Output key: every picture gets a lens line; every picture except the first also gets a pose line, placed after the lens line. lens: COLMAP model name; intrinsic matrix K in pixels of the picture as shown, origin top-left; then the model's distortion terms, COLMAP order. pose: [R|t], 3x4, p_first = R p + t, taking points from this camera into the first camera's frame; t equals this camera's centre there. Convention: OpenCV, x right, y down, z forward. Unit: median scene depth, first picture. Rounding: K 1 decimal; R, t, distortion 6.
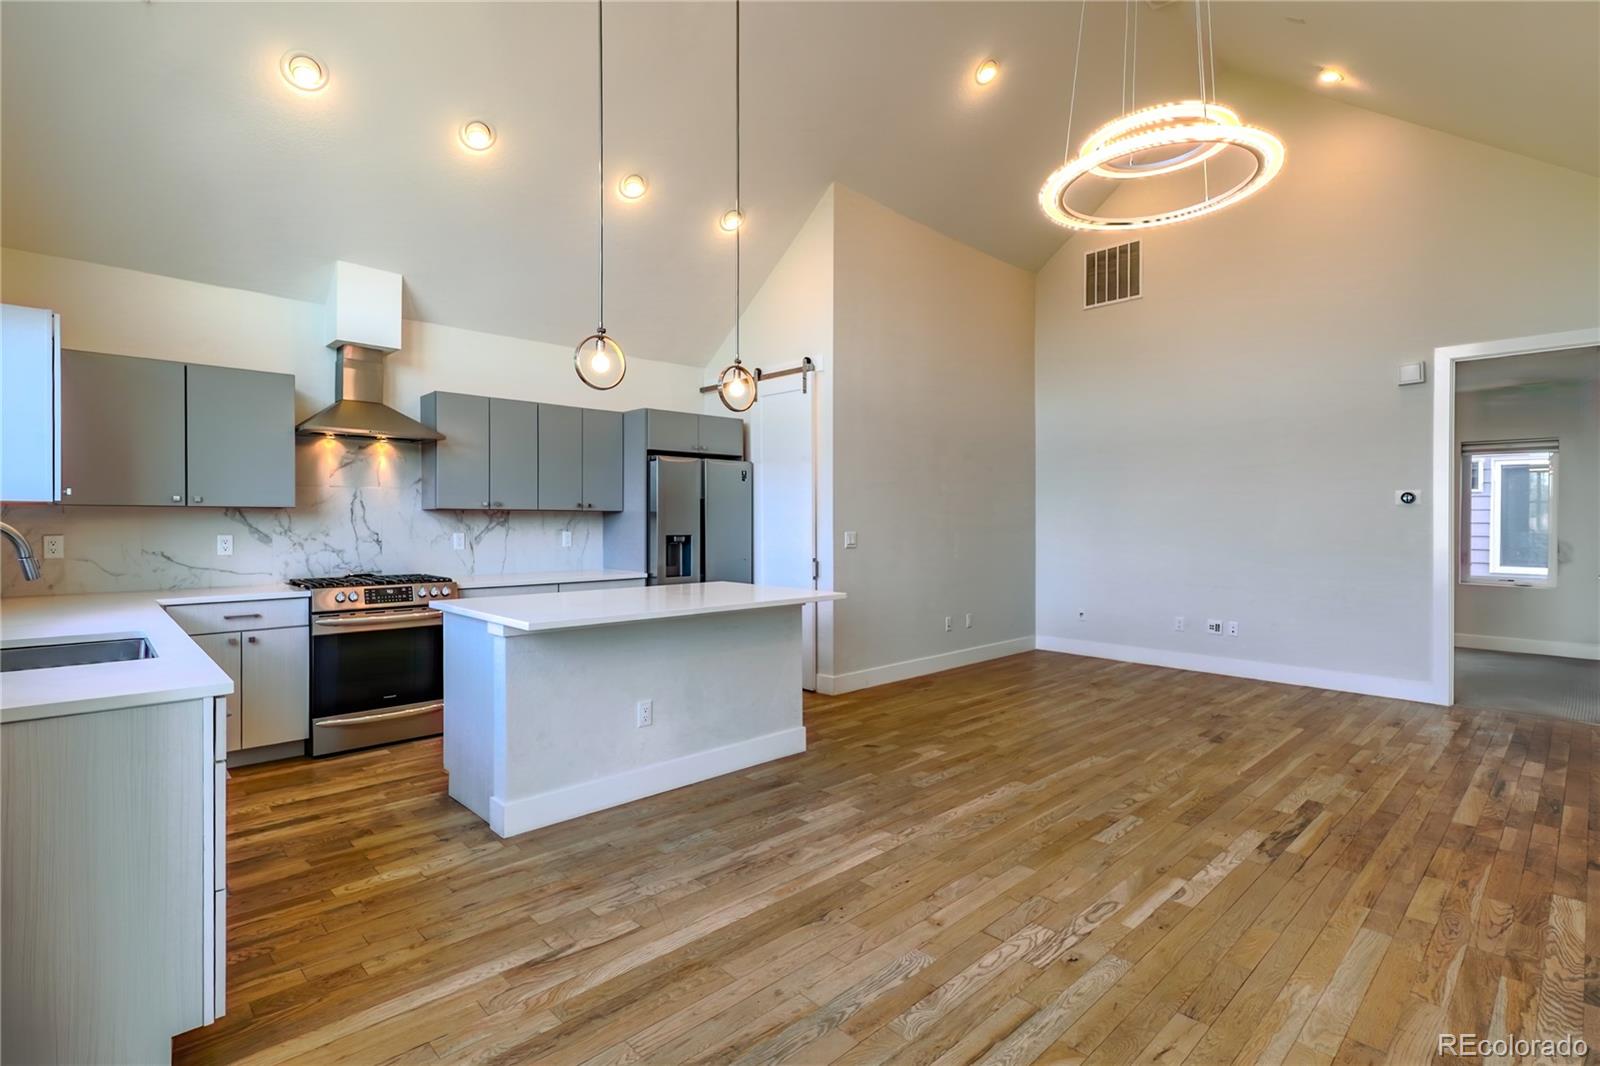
lens RADIAL K [[761.0, 0, 795.2], [0, 761.0, 526.9], [0, 0, 1]] dist [0.003855, -0.000949]
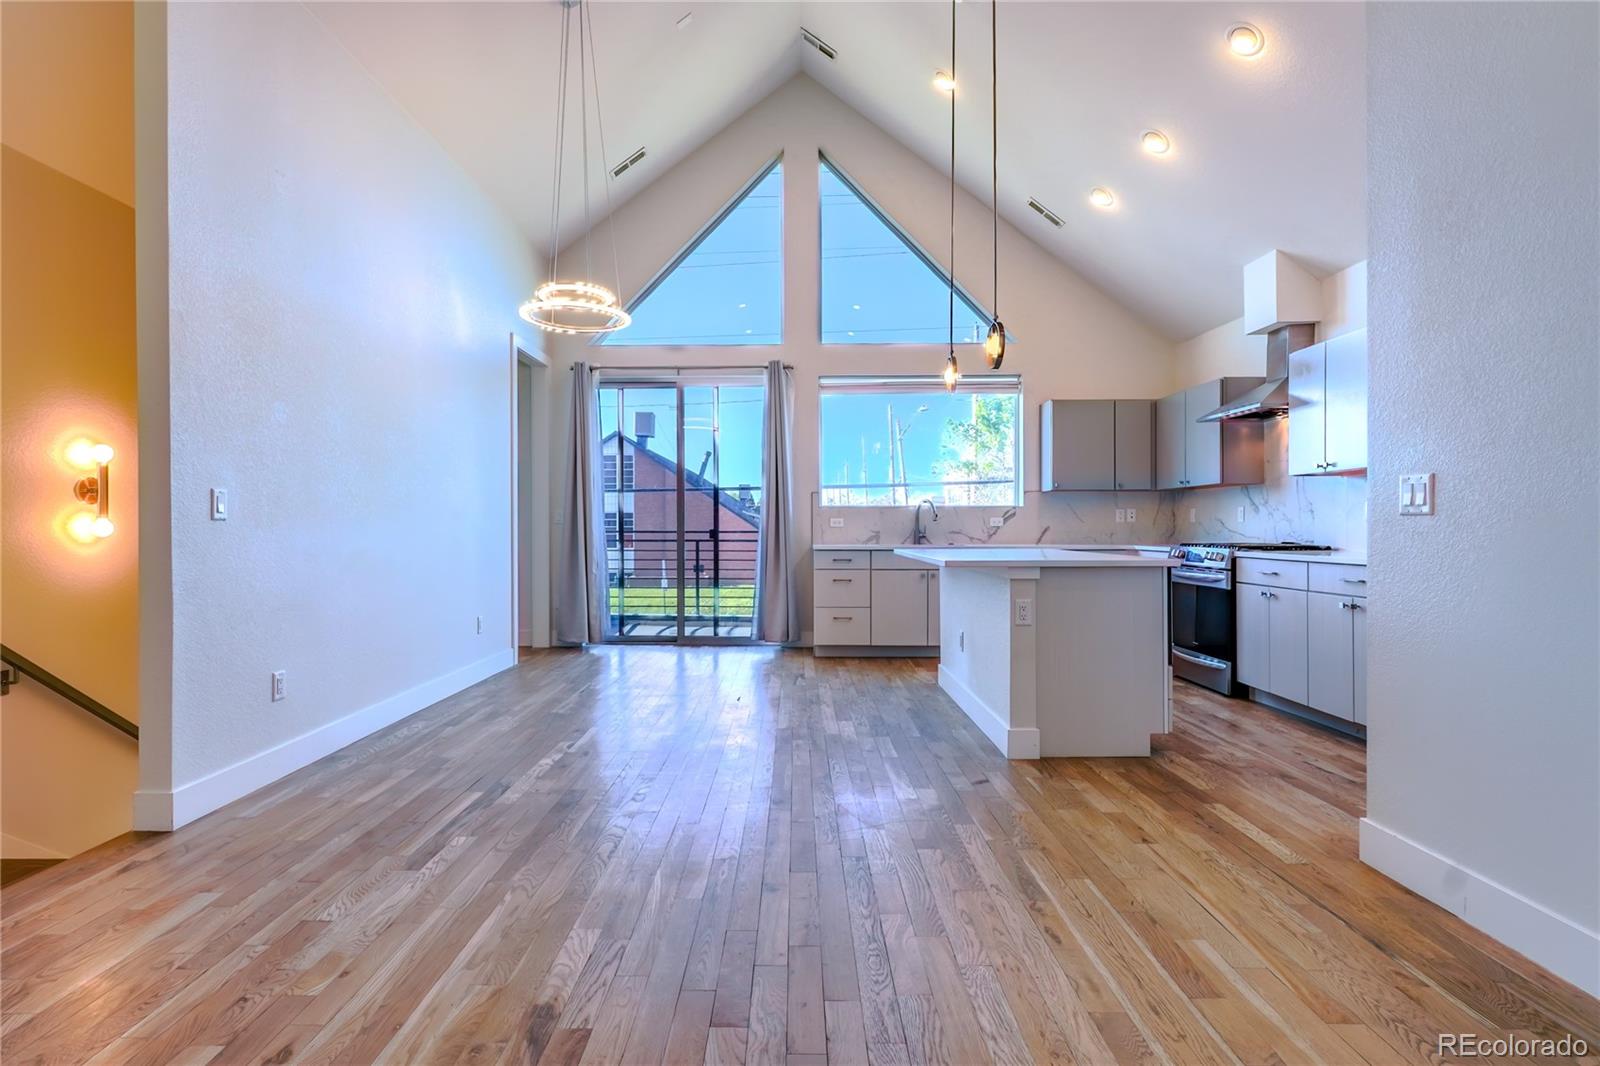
lens RADIAL K [[788.9, 0, 782.6], [0, 788.9, 527.0], [0, 0, 1]] dist [0.003495, -0.000057]
pose [[-0.702175, -0.000915, -0.712003, 0.761058], [-0.004649, 0.999984, 0.003299, 0.044406], [0.711989, 0.005627, -0.702168, 1.381600]]
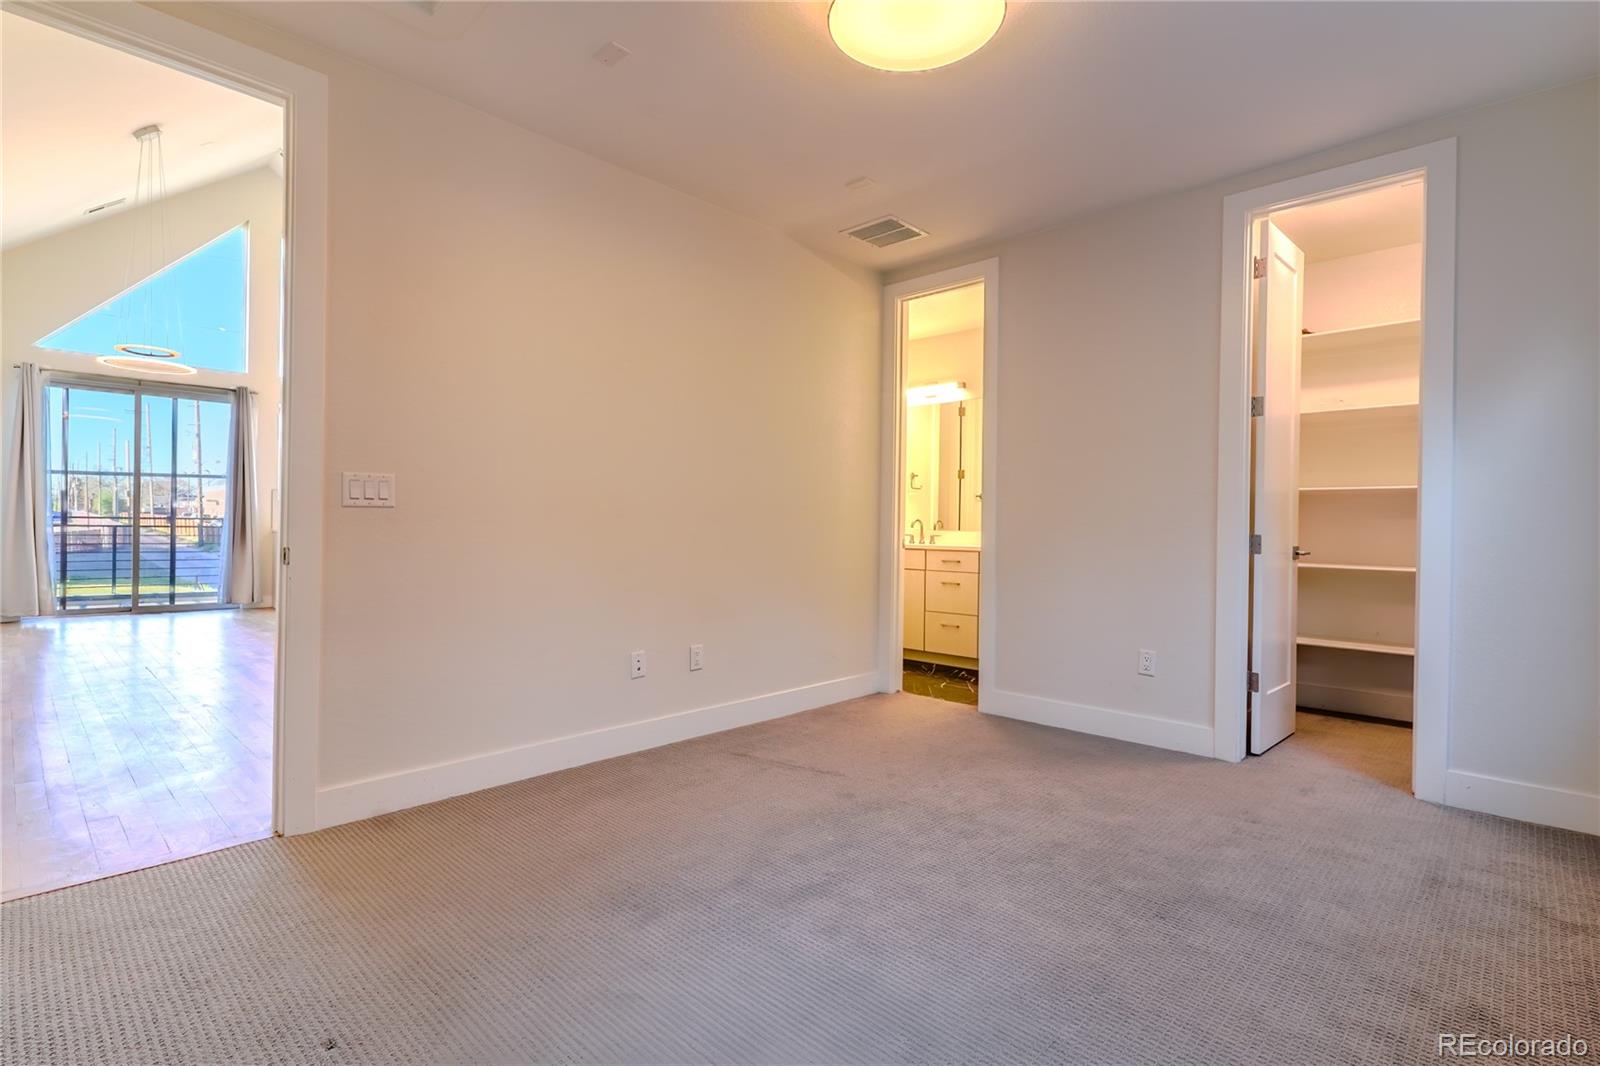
lens RADIAL K [[761.0, 0, 795.2], [0, 761.0, 526.9], [0, 0, 1]] dist [0.003855, -0.000949]
pose [[0.044640, 0.002510, -0.999000, 1.663040], [-0.021044, 0.999777, 0.001571, 0.046147], [0.998781, 0.020953, 0.044683, 1.598757]]
